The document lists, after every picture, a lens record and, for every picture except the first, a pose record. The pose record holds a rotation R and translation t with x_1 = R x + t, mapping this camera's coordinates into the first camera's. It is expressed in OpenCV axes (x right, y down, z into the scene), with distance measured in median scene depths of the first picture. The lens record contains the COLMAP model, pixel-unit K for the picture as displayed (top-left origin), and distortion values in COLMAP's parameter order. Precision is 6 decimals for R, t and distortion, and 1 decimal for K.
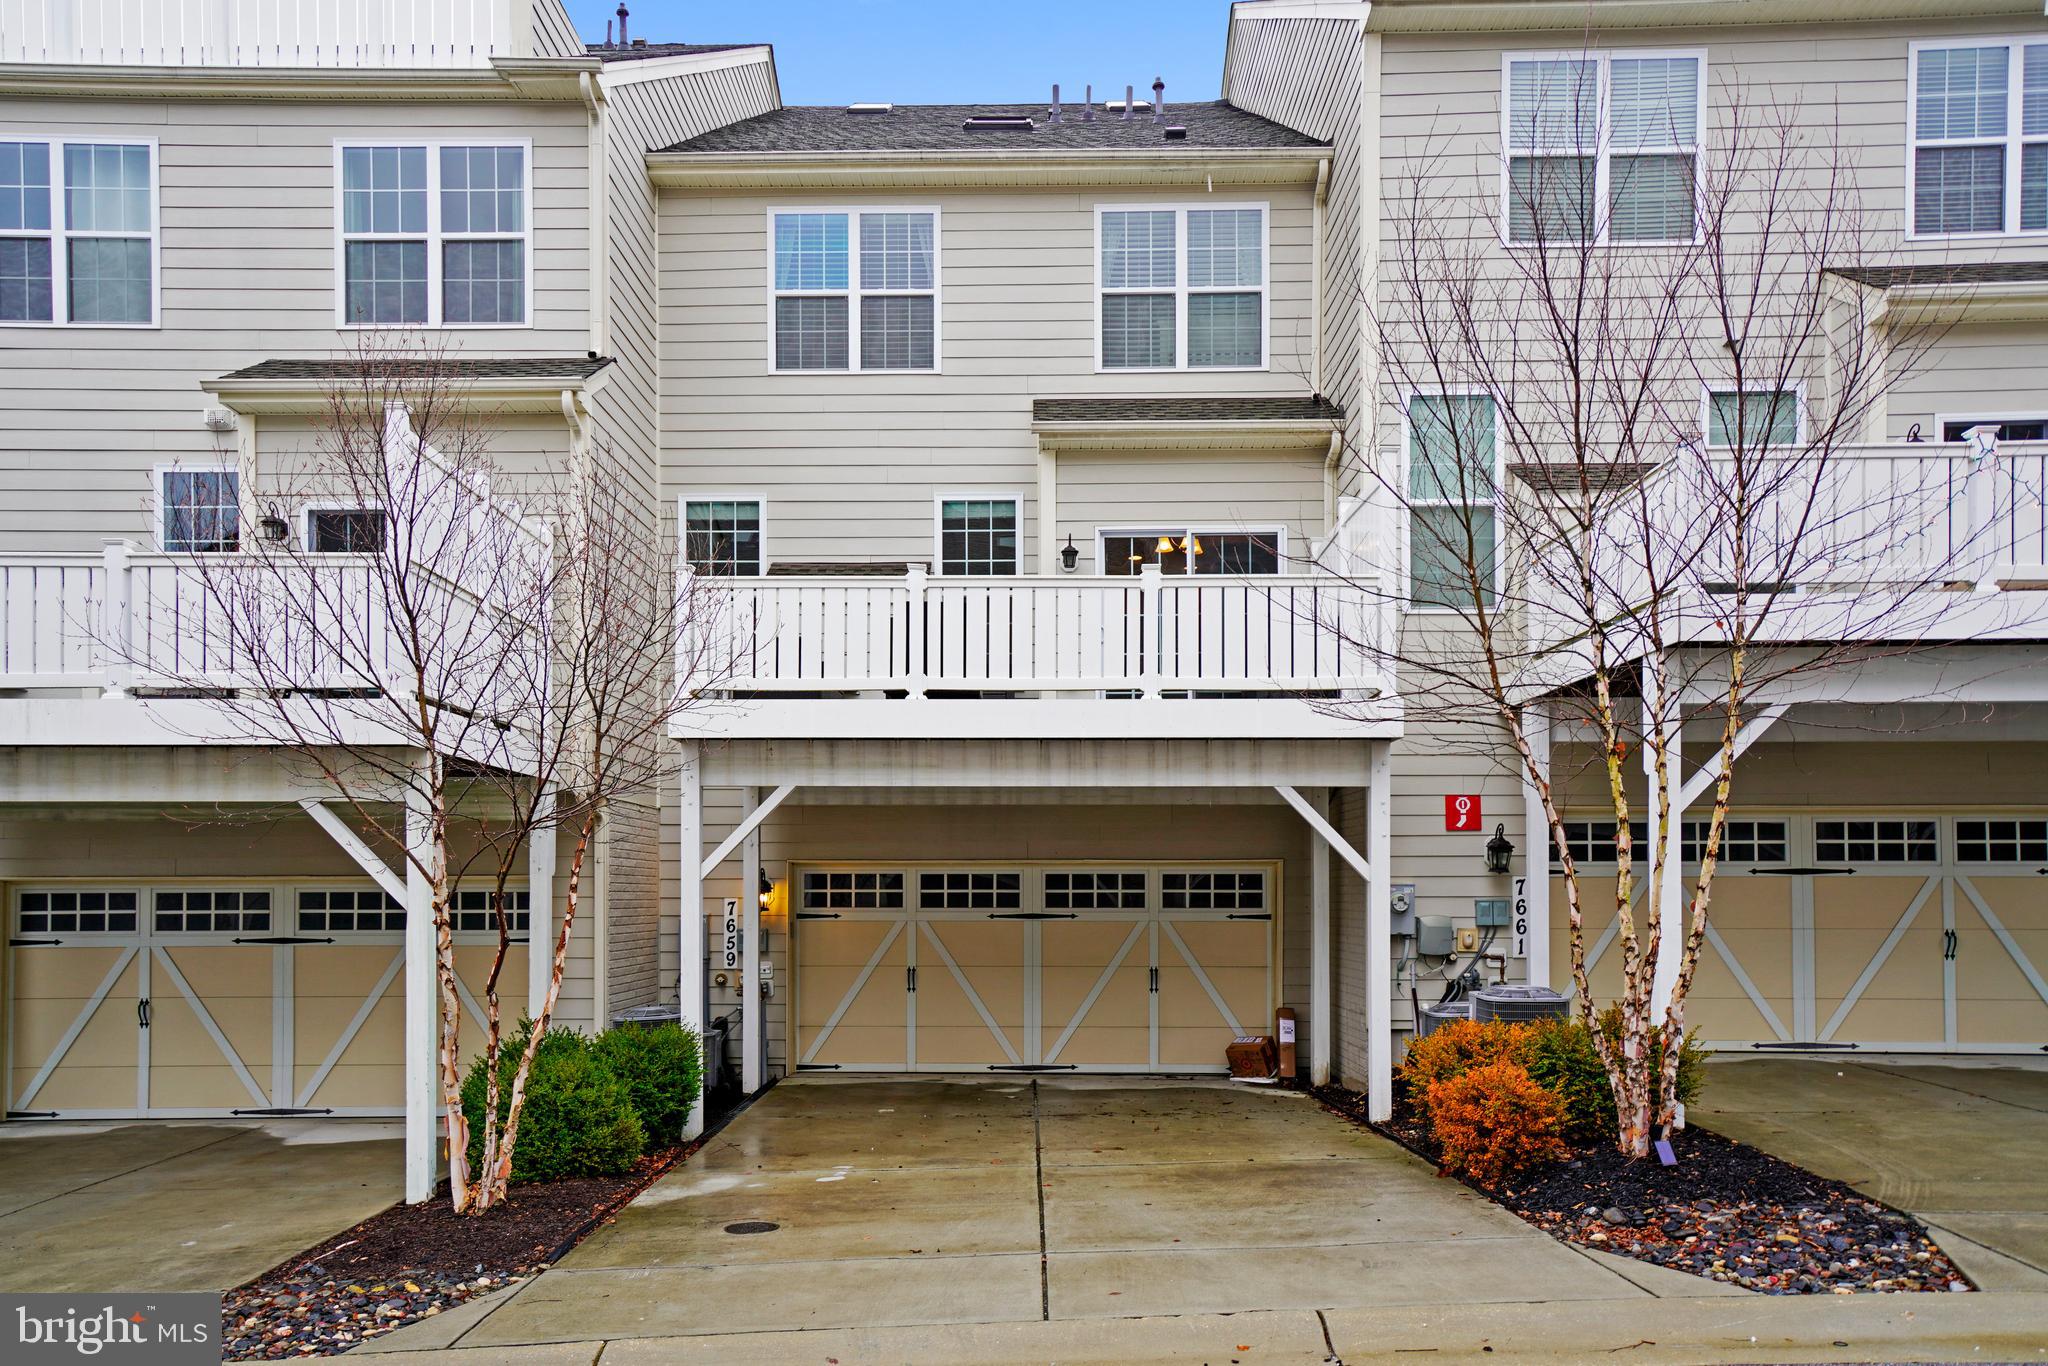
lens RADIAL K [[1439.1, 0, 1024.0], [0, 1439.1, 683.0], [0, 0, 1]] dist [0.018300, 0.028521]
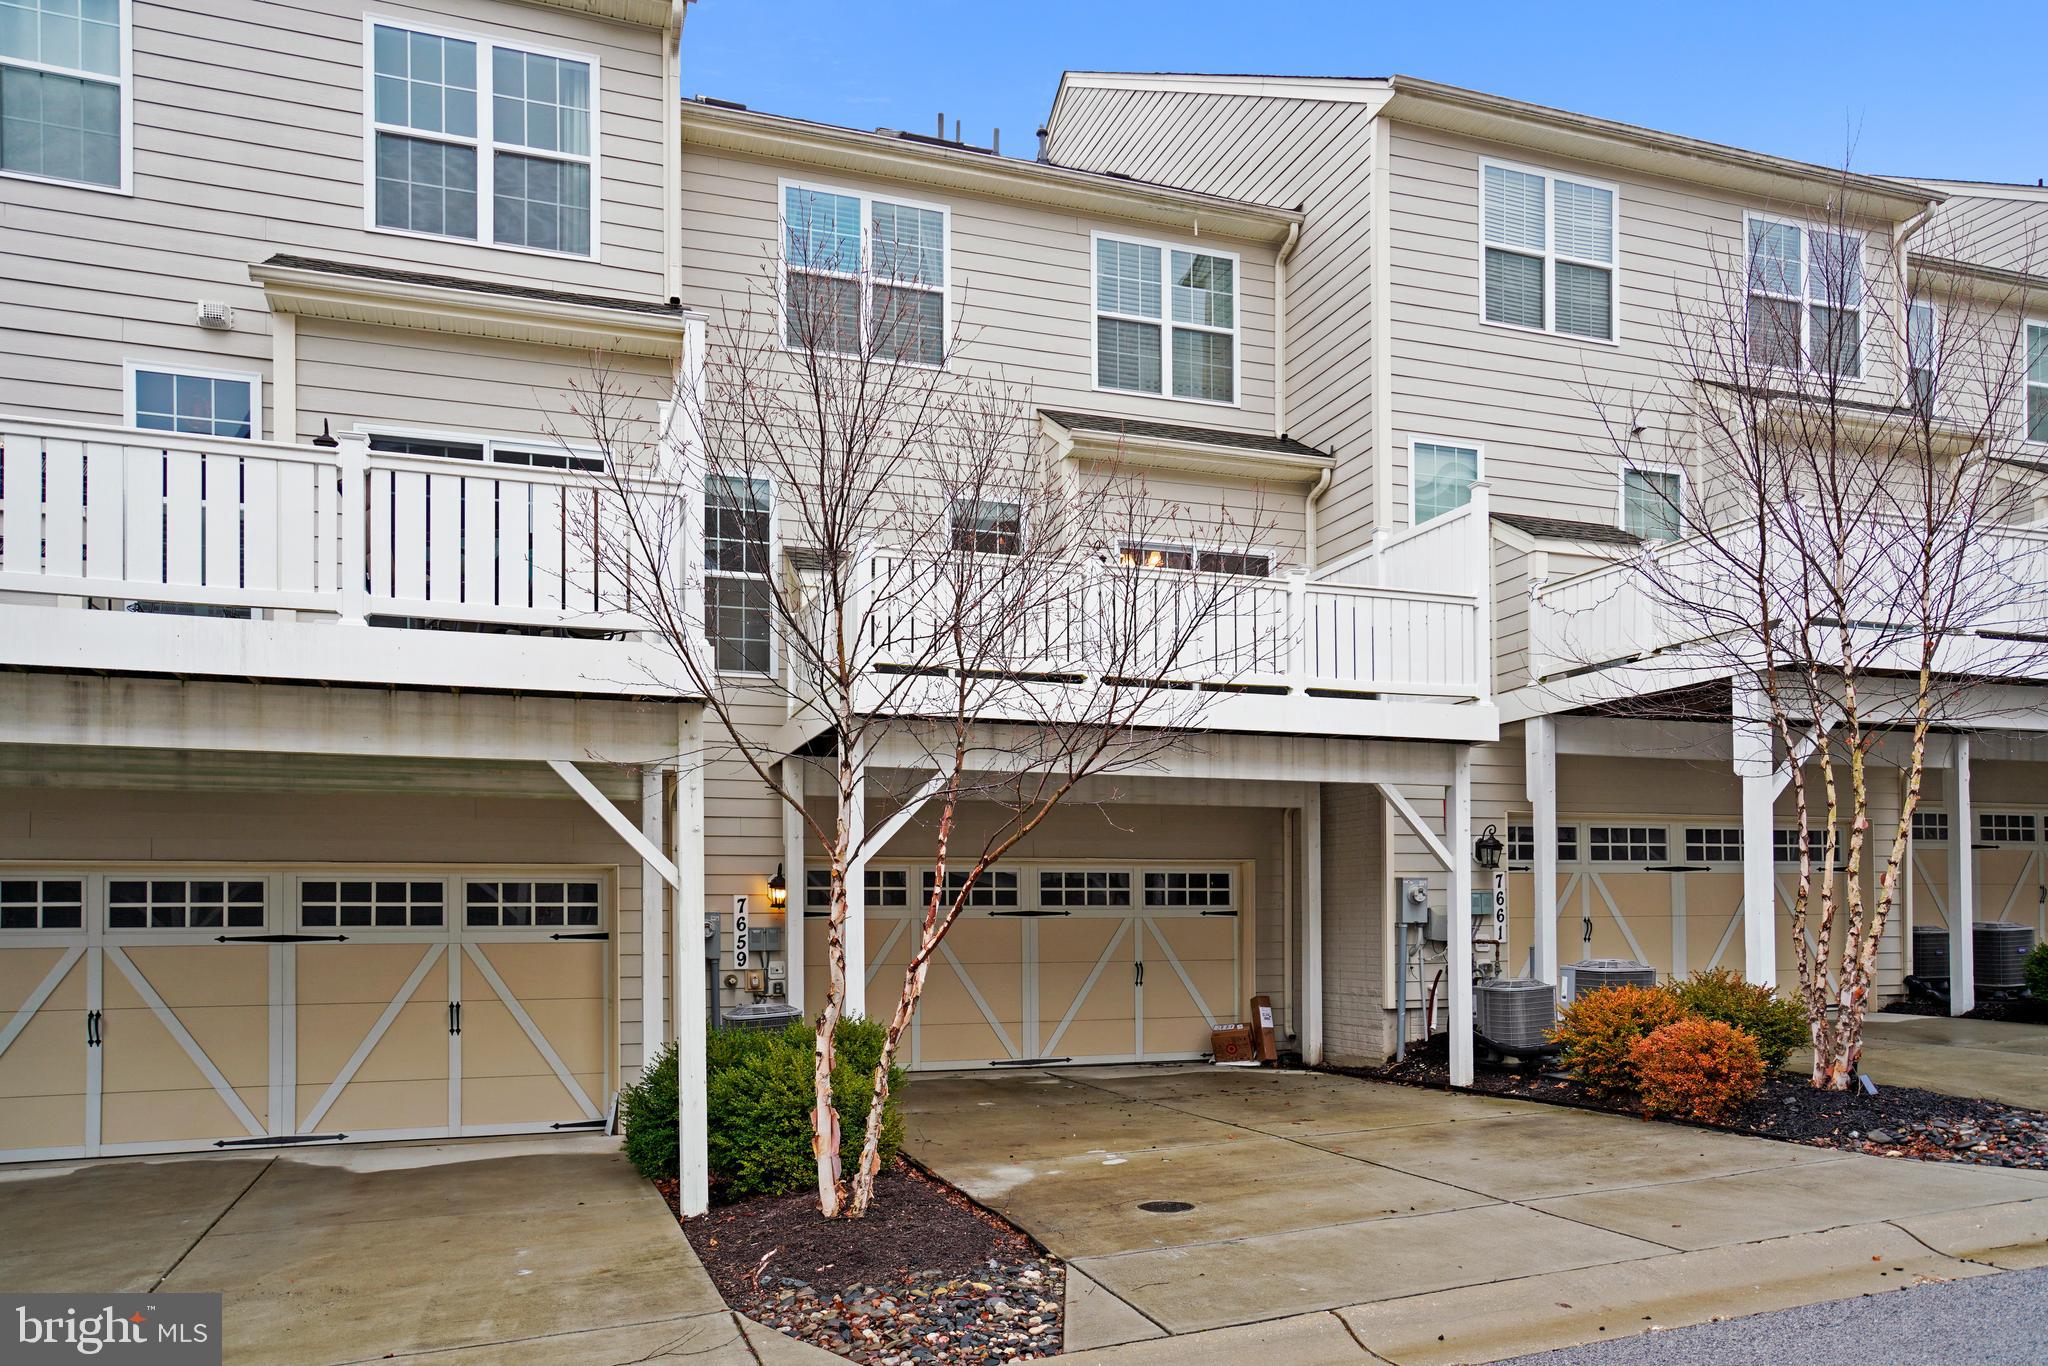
lens RADIAL K [[1365.4, 0, 1024.1], [0, 1365.4, 715.0], [0, 0, 1]] dist [-0.007647, 0.023303]
pose [[0.942153, 0.043835, 0.332303, -0.360216], [-0.041976, 0.999037, -0.012773, 0.037942], [-0.332543, -0.001914, 0.943086, 0.101654]]
